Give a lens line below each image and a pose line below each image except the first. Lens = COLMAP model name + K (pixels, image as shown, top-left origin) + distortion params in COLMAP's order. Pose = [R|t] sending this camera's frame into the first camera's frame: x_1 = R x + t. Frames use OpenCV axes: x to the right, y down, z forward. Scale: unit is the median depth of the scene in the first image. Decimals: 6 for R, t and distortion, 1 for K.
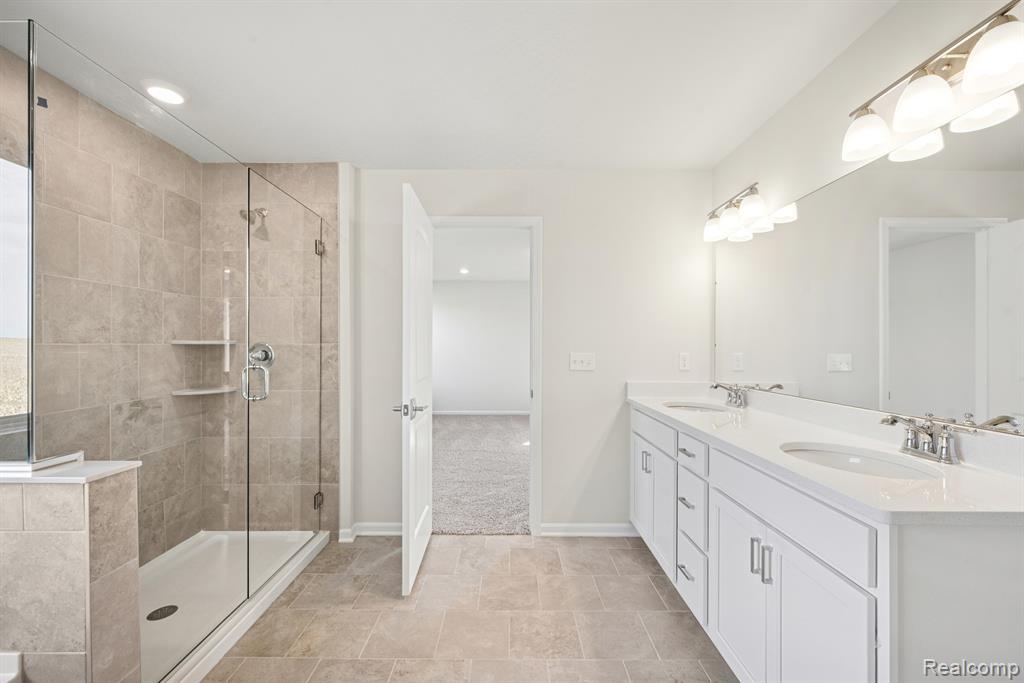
lens RADIAL K [[418.9, 0, 498.1], [0, 418.9, 346.2], [0, 0, 1]] dist [0.000291, -0.000026]
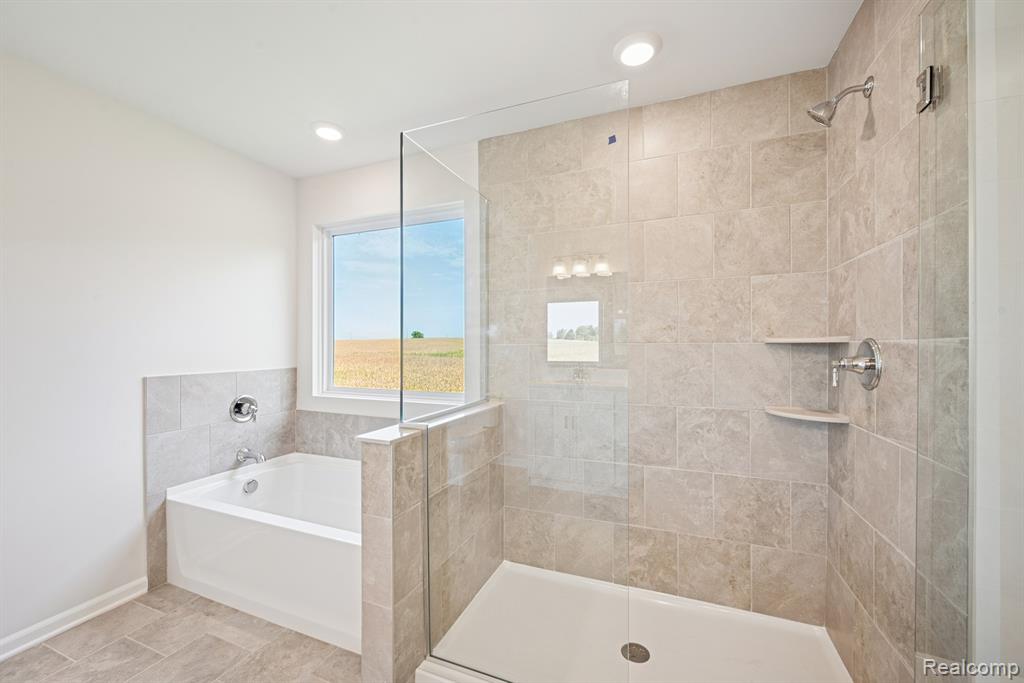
lens RADIAL K [[399.3, 0, 510.5], [0, 399.3, 344.3], [0, 0, 1]] dist [-0.000636, -0.000091]
pose [[-0.345124, -0.002730, -0.938553, 0.055245], [-0.000395, 0.999996, -0.002763, -0.000299], [0.938557, -0.000583, -0.345123, 0.885664]]
